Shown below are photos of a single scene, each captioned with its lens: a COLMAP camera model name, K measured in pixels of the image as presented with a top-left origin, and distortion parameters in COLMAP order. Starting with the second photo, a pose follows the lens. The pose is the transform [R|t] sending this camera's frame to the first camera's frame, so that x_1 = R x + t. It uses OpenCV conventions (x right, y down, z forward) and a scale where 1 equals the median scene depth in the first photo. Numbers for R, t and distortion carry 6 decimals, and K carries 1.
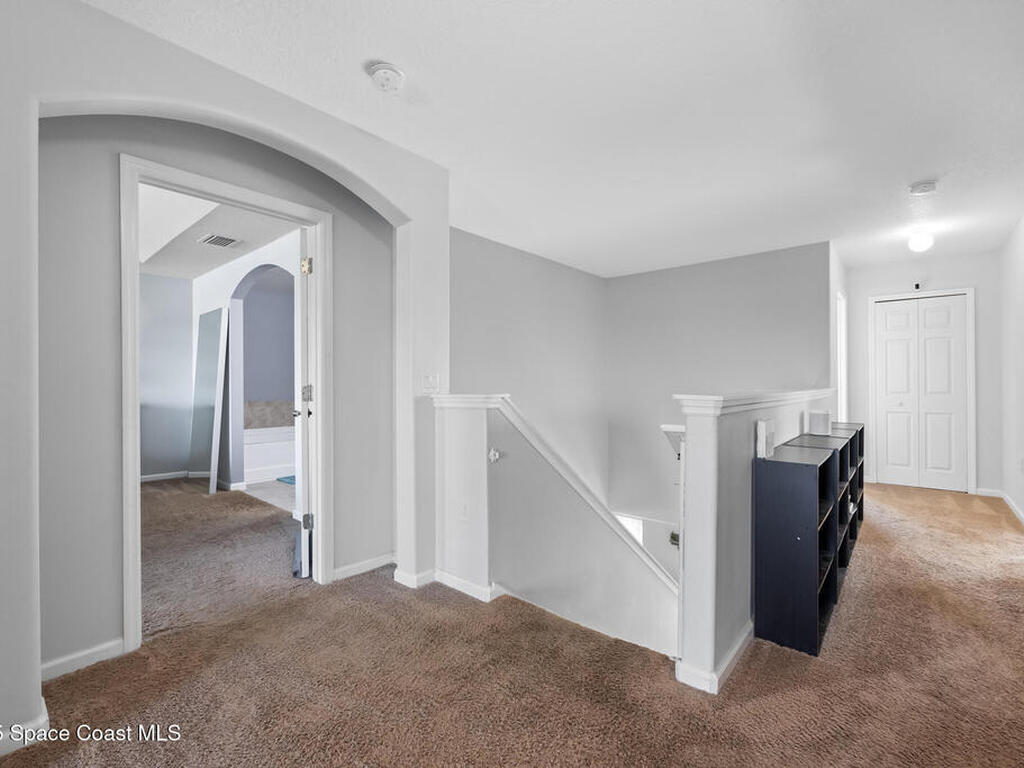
lens RADIAL K [[461.0, 0, 509.0], [0, 461.0, 382.1], [0, 0, 1]] dist [-0.001636, -0.000328]
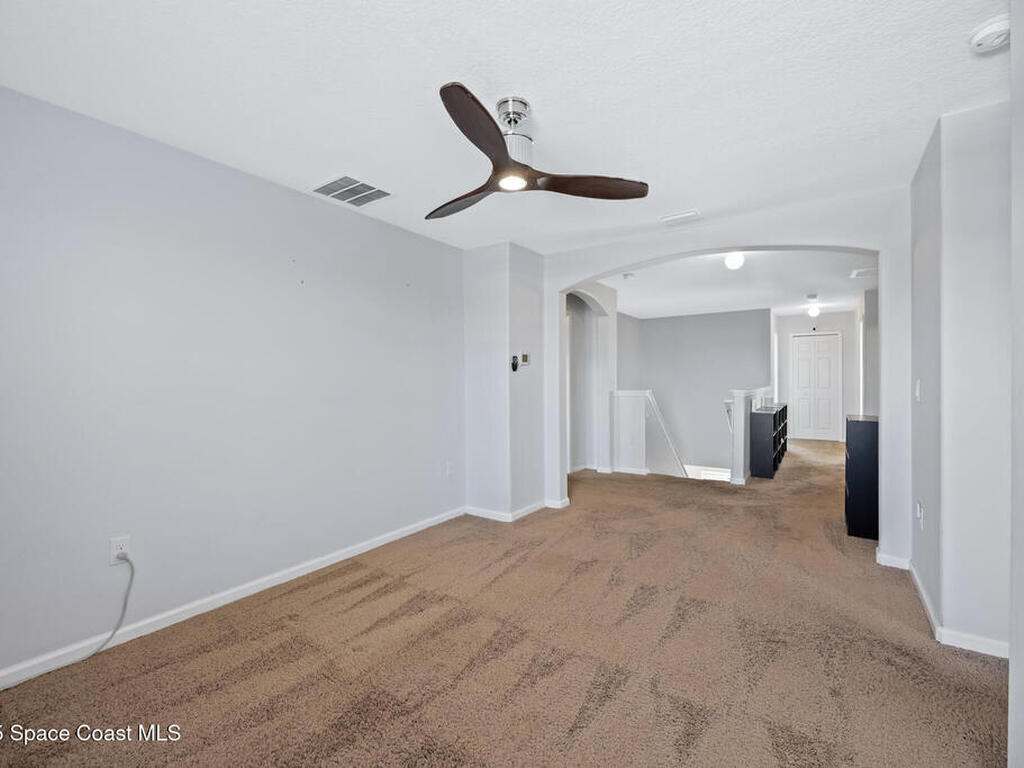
lens RADIAL K [[466.4, 0, 518.0], [0, 466.4, 388.8], [0, 0, 1]] dist [0.000721, 0.000249]
pose [[0.990668, -0.010375, 0.135901, -0.778873], [0.007548, 0.999745, 0.021295, -0.029899], [-0.136087, -0.020071, 0.990493, -0.996278]]
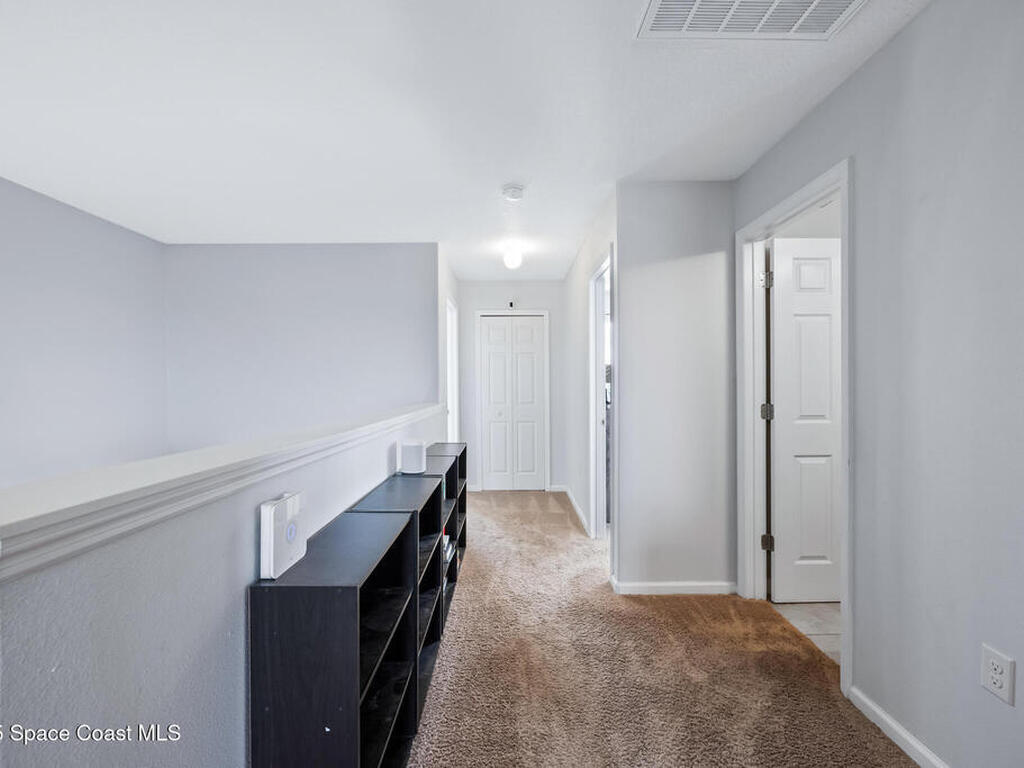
lens RADIAL K [[461.0, 0, 509.0], [0, 461.0, 382.1], [0, 0, 1]] dist [-0.001636, -0.000328]
pose [[0.756415, 0.002634, 0.654087, 0.264754], [0.001642, 0.999981, -0.005926, -0.030781], [-0.654090, 0.005557, 0.756397, 0.280323]]
